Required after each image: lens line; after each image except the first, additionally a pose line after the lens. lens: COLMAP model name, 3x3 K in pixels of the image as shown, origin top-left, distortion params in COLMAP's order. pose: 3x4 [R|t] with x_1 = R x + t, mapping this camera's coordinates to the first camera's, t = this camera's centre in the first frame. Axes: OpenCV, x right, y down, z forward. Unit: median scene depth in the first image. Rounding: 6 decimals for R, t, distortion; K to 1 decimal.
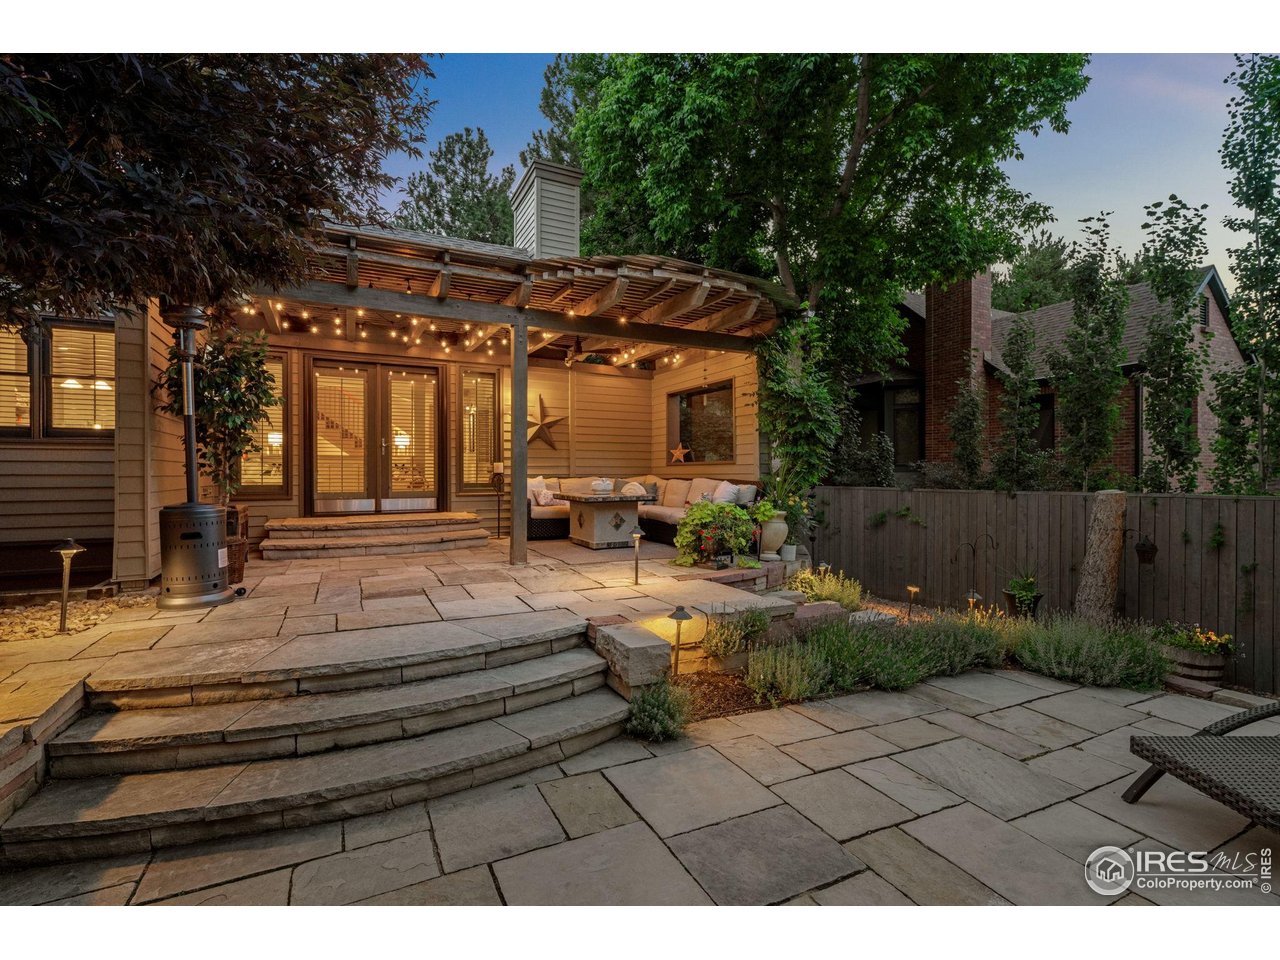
lens RADIAL K [[571.3, 0, 638.0], [0, 571.3, 491.1], [0, 0, 1]] dist [-0.000757, 0.000055]
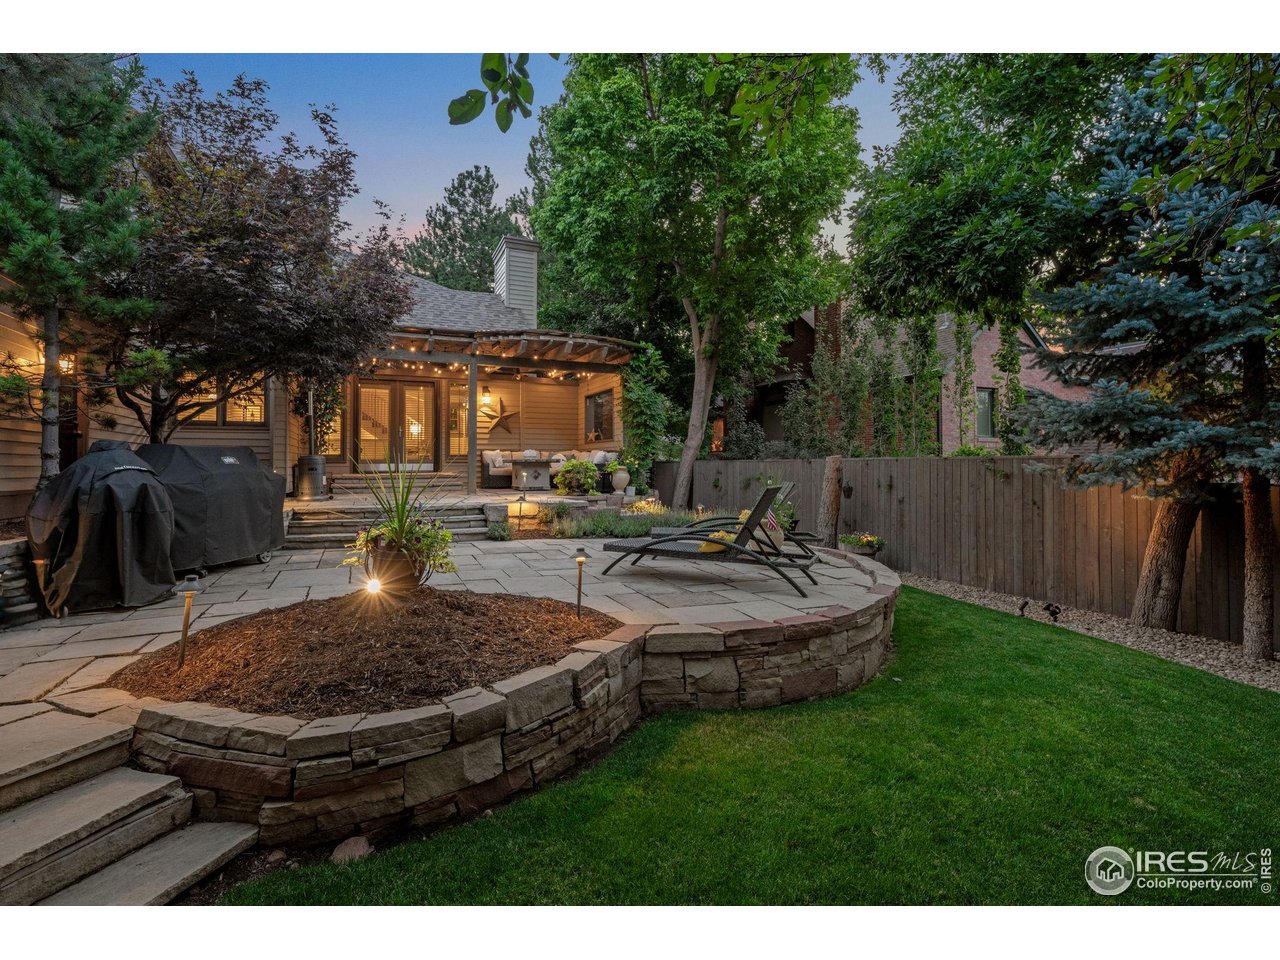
lens RADIAL K [[571.3, 0, 642.3], [0, 571.3, 468.1], [0, 0, 1]] dist [-0.000757, 0.000055]
pose [[0.999580, -0.002543, -0.028884, 0.283562], [0.001960, 0.999794, -0.020199, 0.059731], [0.028929, 0.020134, 0.999379, -0.590875]]
